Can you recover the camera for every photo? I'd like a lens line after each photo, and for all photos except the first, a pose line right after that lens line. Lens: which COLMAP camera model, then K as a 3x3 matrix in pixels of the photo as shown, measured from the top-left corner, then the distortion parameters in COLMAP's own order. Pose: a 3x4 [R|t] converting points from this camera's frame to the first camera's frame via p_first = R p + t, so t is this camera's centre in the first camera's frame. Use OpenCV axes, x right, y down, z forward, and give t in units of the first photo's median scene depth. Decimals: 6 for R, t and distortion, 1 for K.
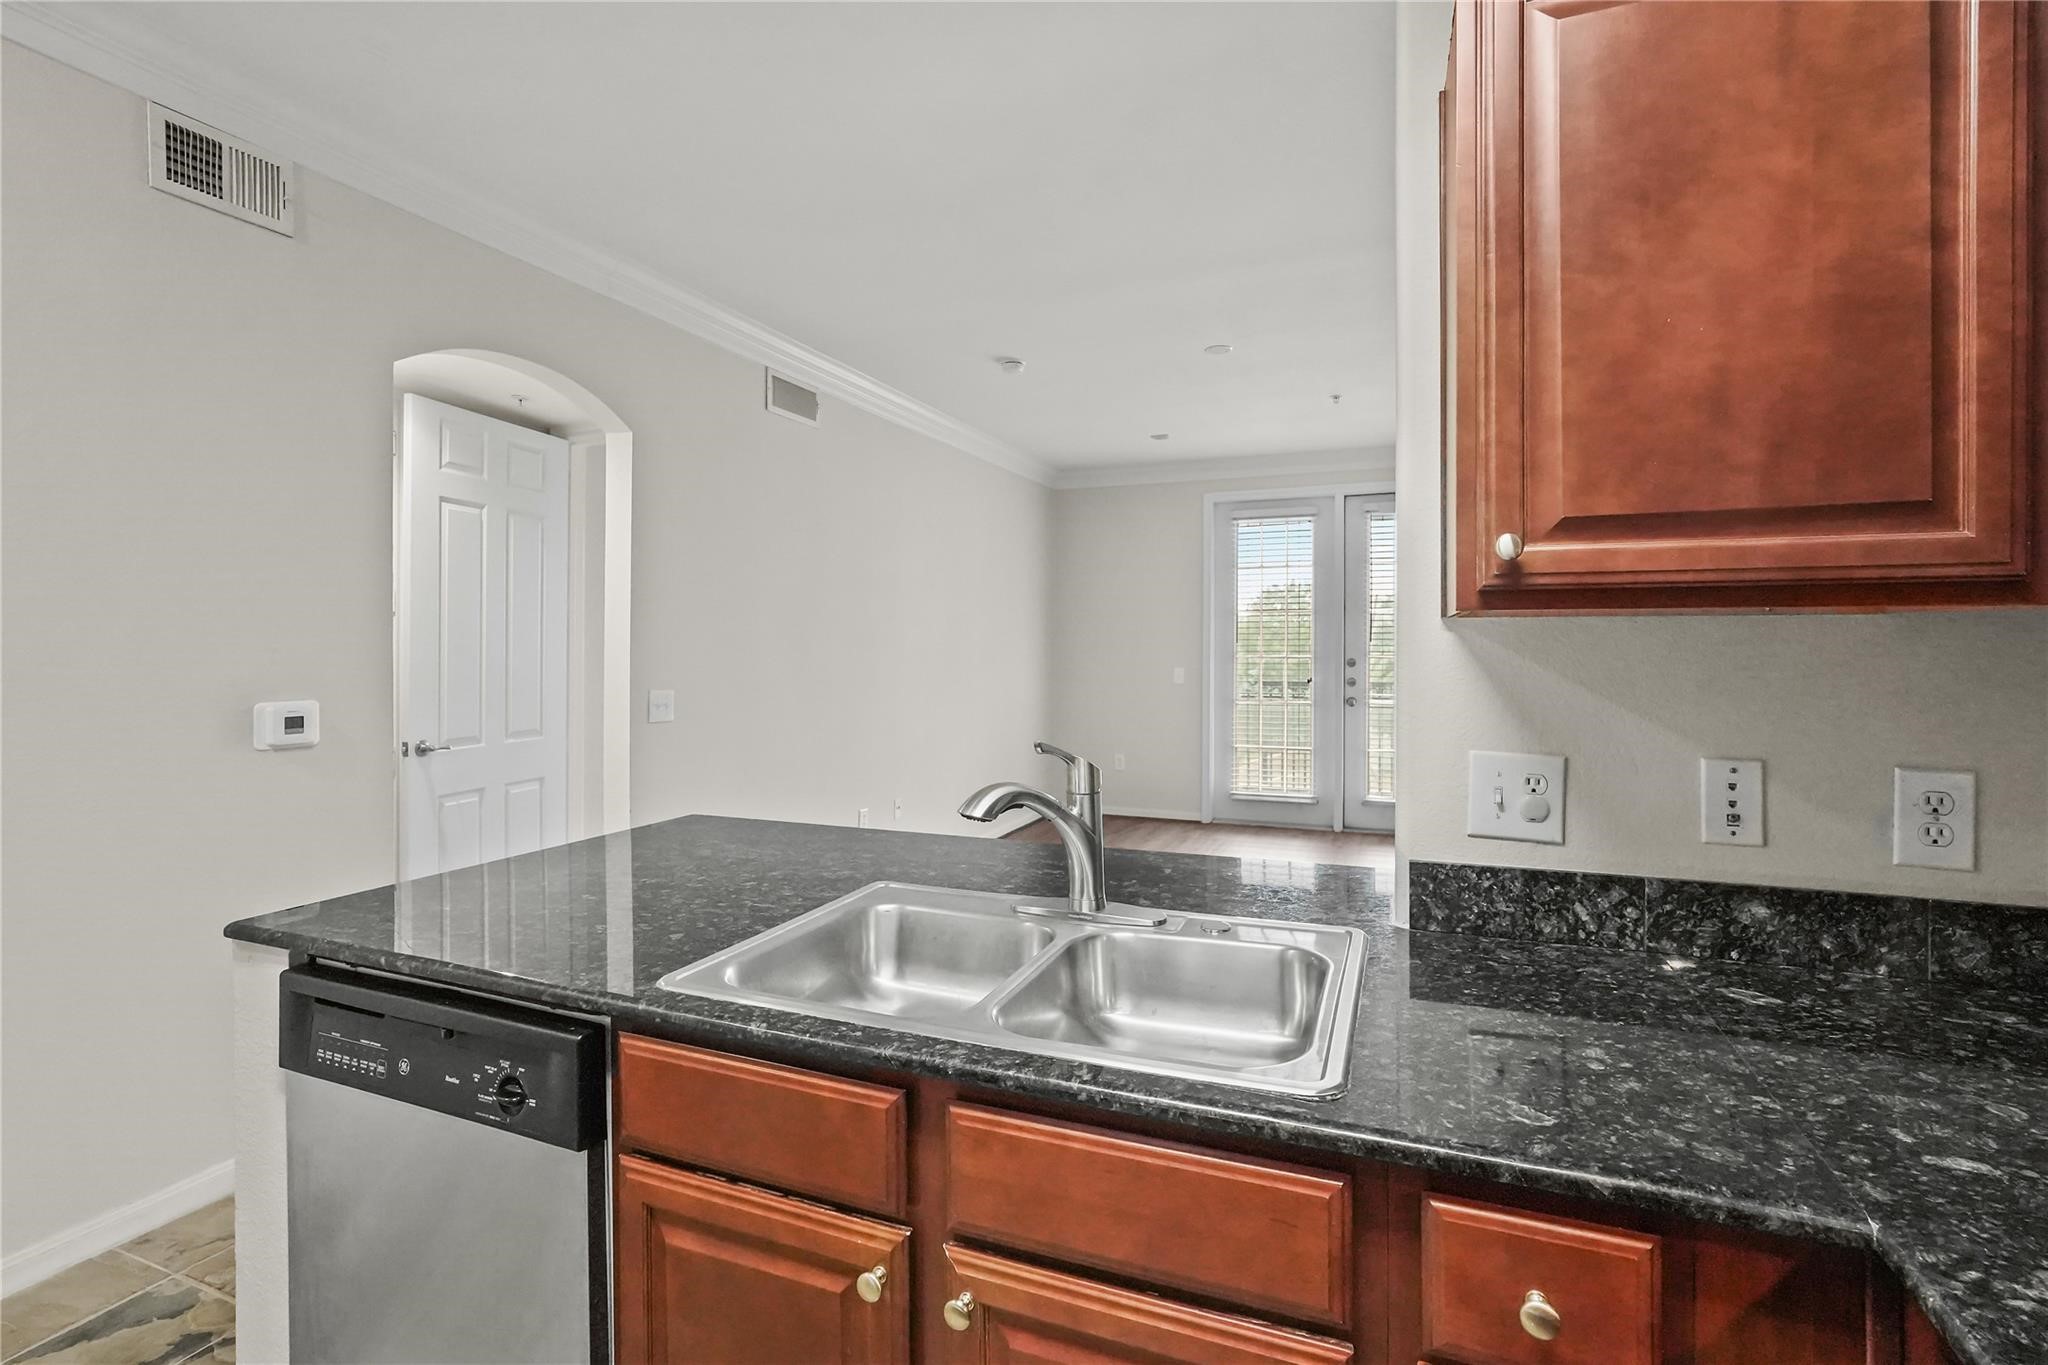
lens RADIAL K [[927.6, 0, 1027.5], [0, 927.6, 668.9], [0, 0, 1]] dist [-0.003812, 0.000172]
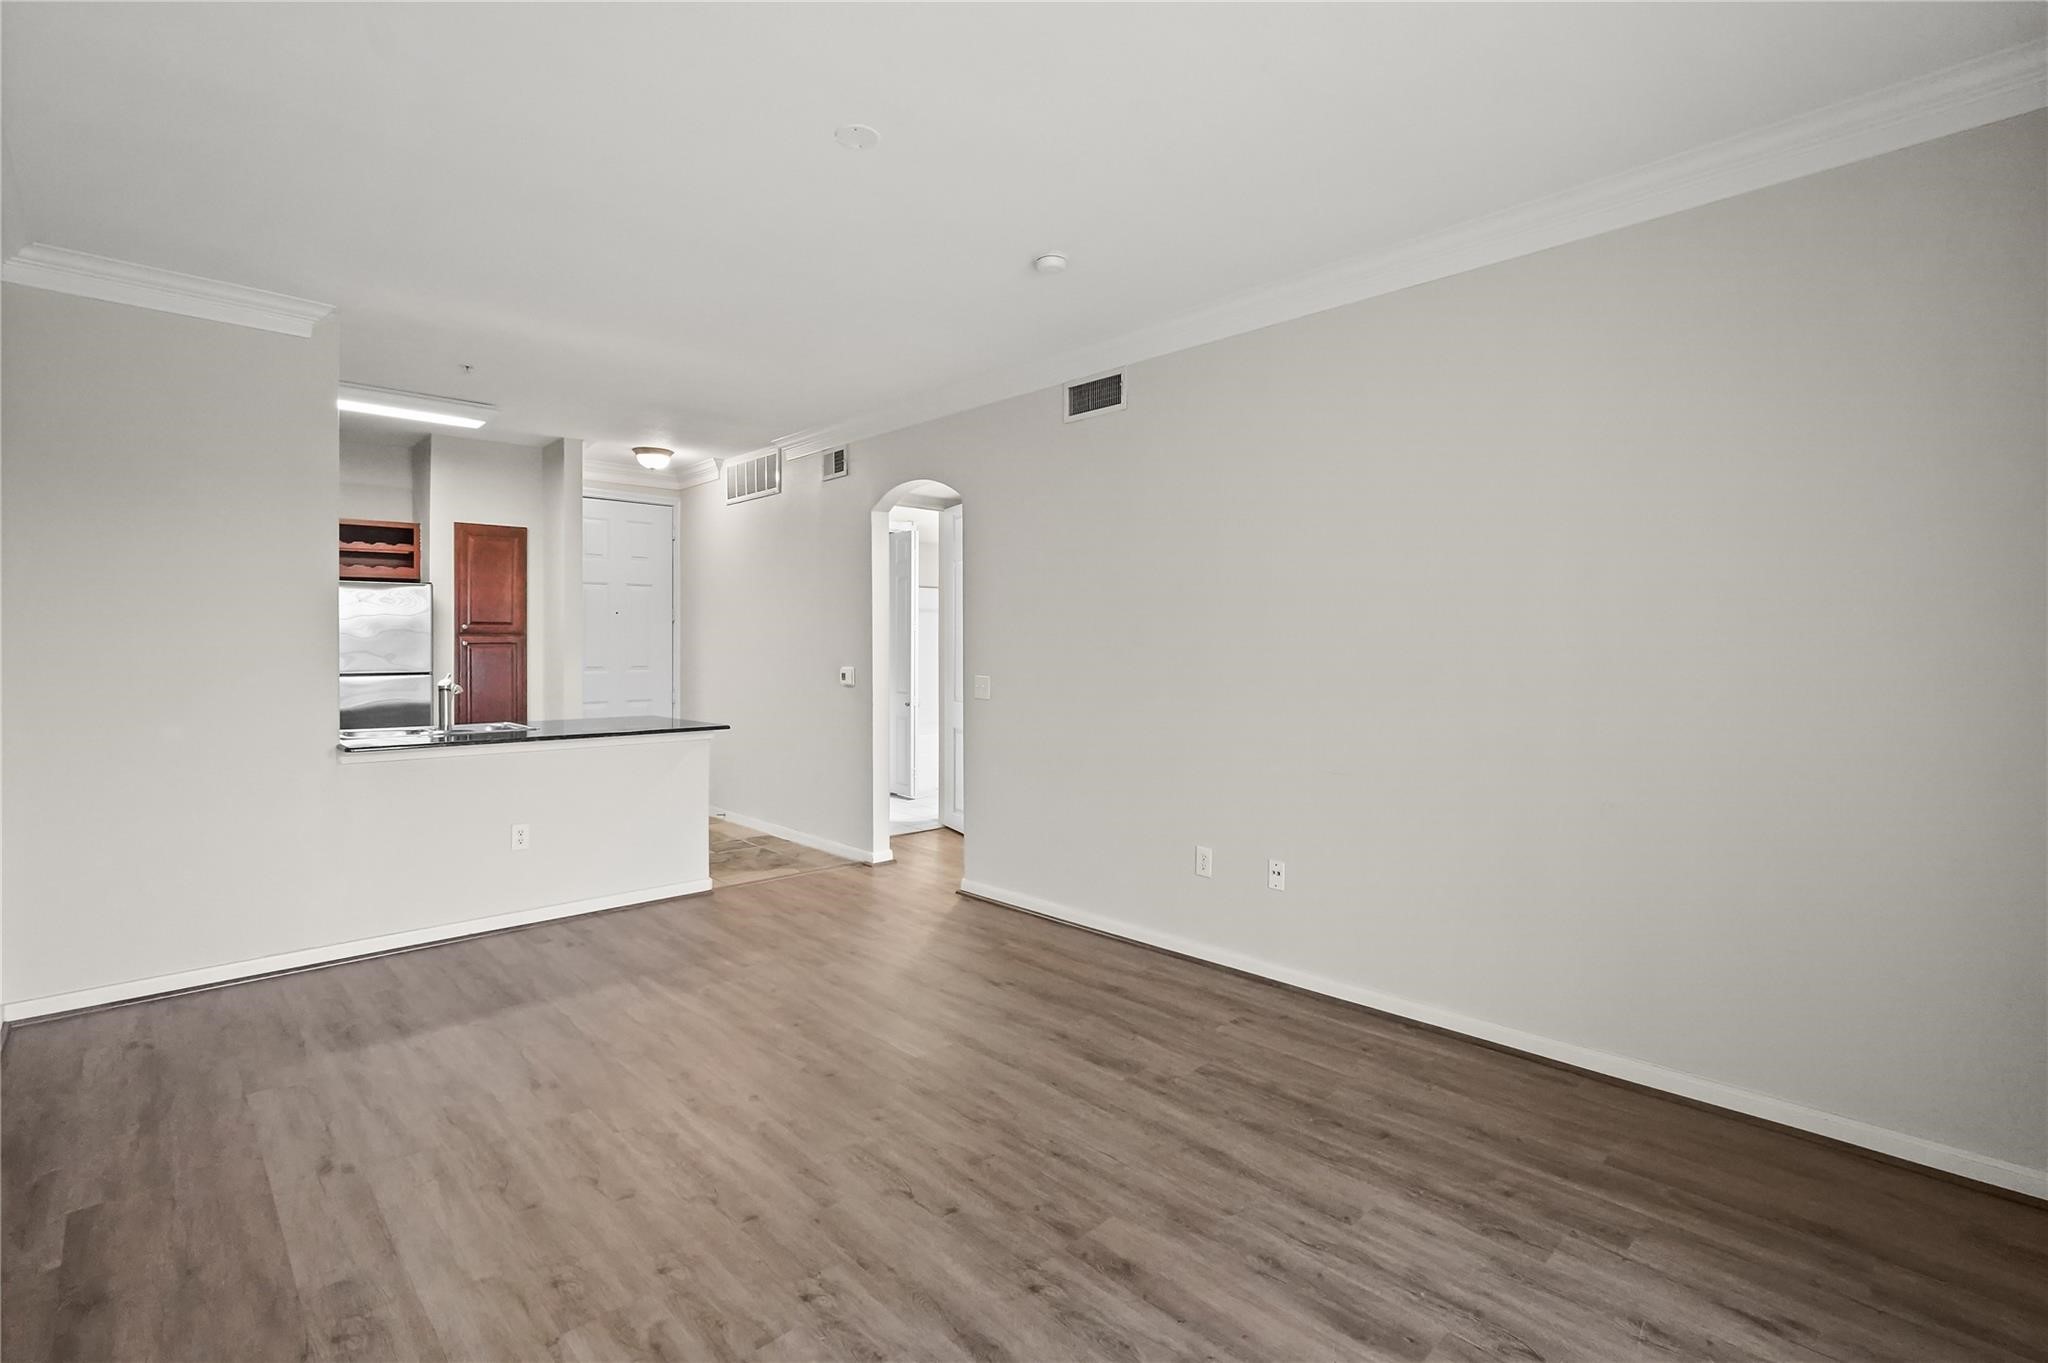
lens RADIAL K [[952.6, 0, 1029.3], [0, 952.6, 646.7], [0, 0, 1]] dist [-0.017988, 0.010696]
pose [[-0.398713, 0.003551, -0.917069, 0.831785], [-0.022036, 0.999667, 0.013451, -0.038433], [0.916811, 0.025572, -0.398502, 1.558647]]
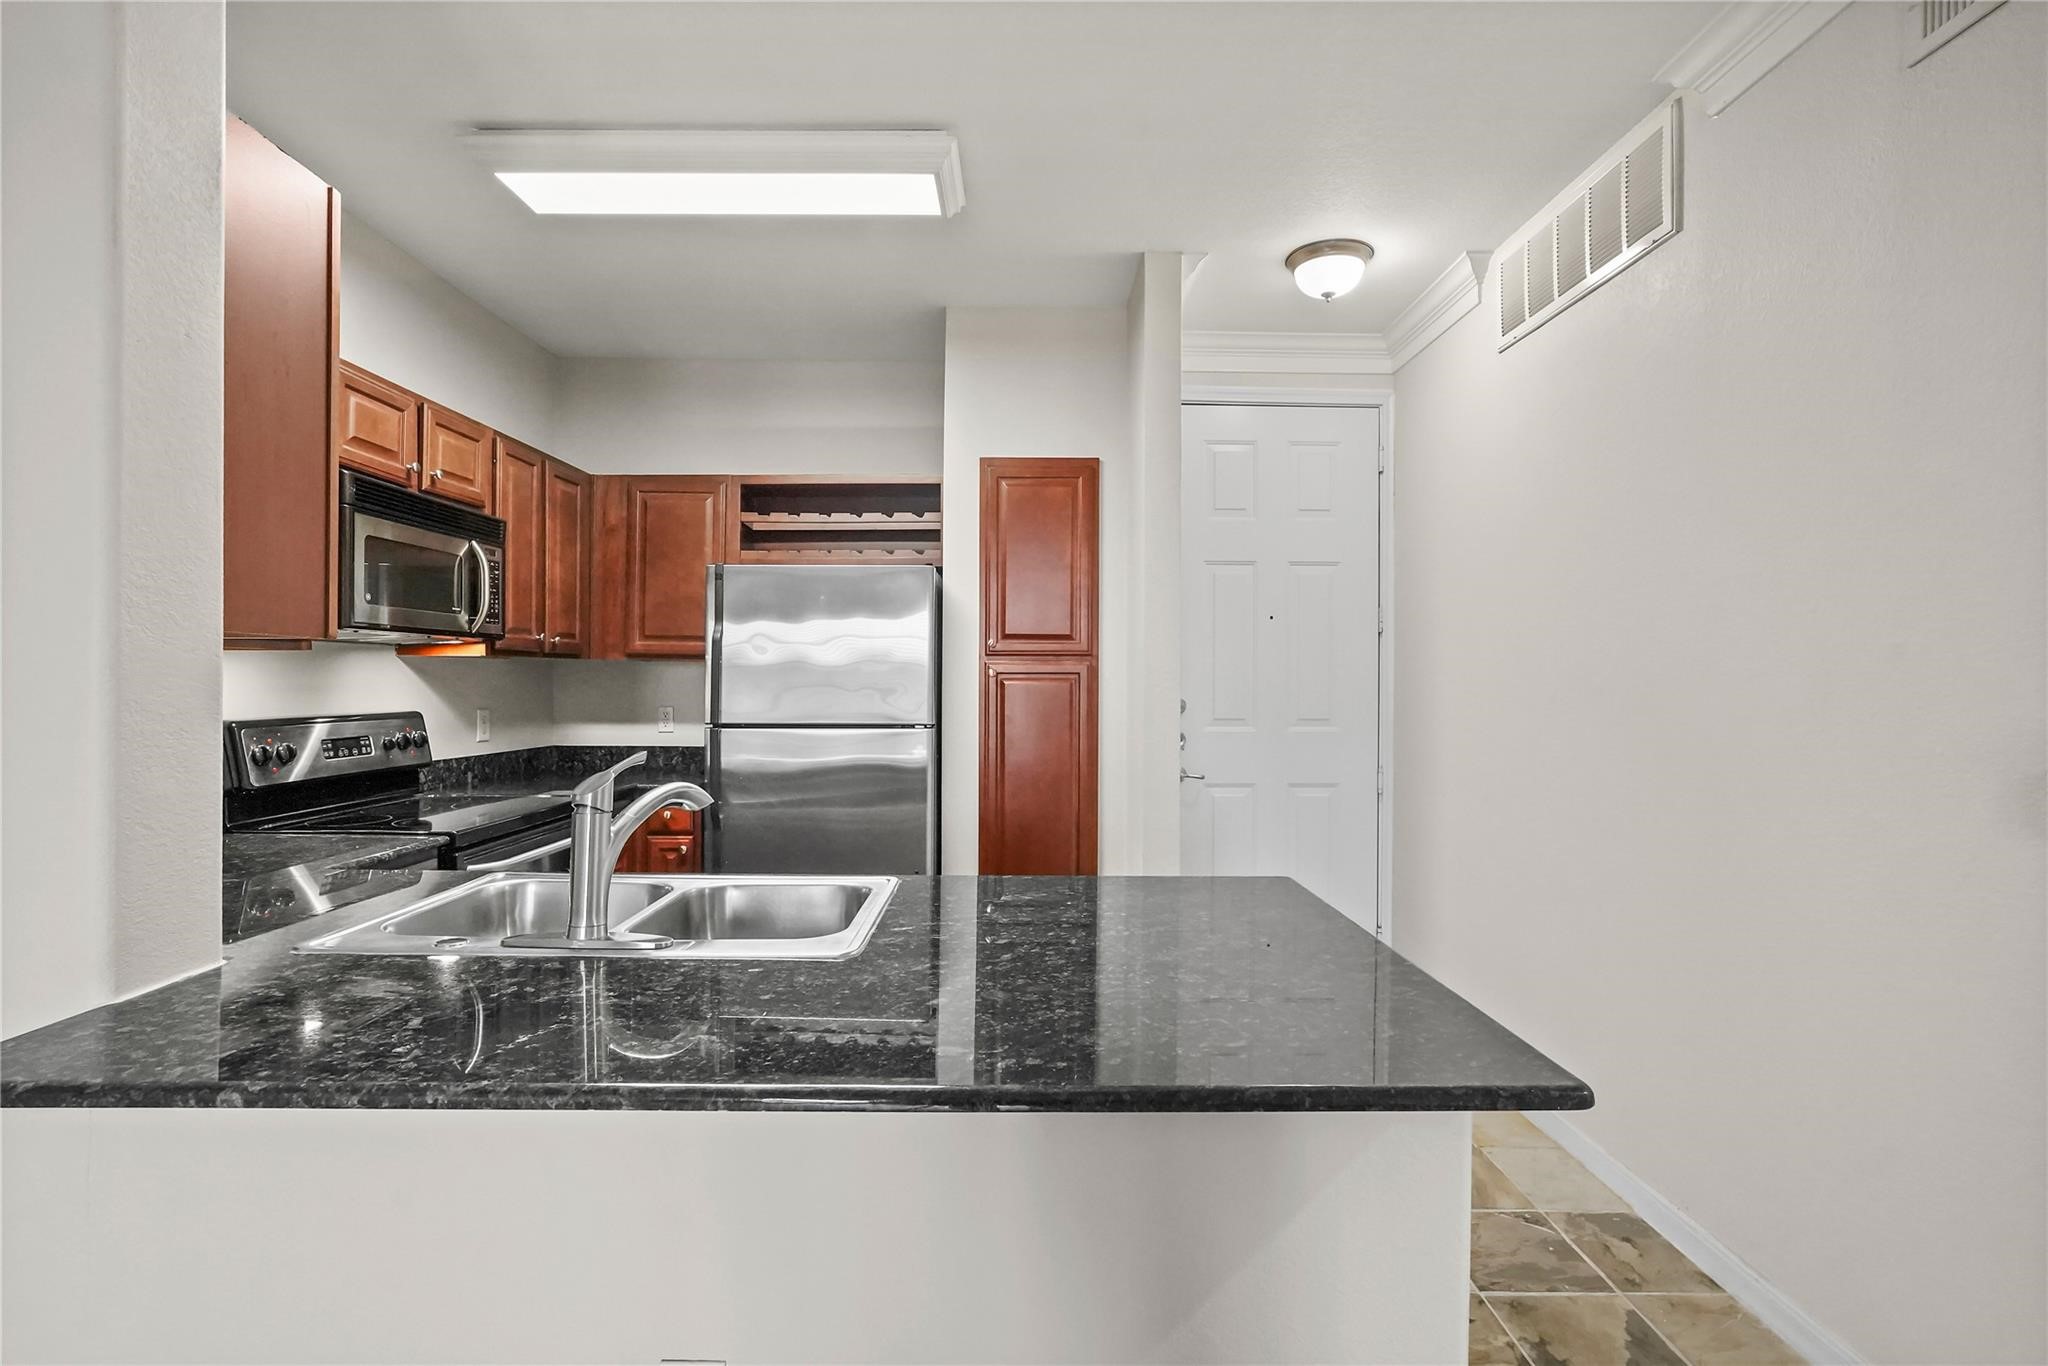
lens RADIAL K [[914.7, 0, 1018.4], [0, 914.7, 657.2], [0, 0, 1]] dist [-0.009871, 0.000478]
pose [[-0.919438, -0.011085, -0.393078, -0.002857], [-0.011596, 0.999932, -0.001076, -0.014247], [0.393063, 0.003569, -0.919504, 0.781195]]
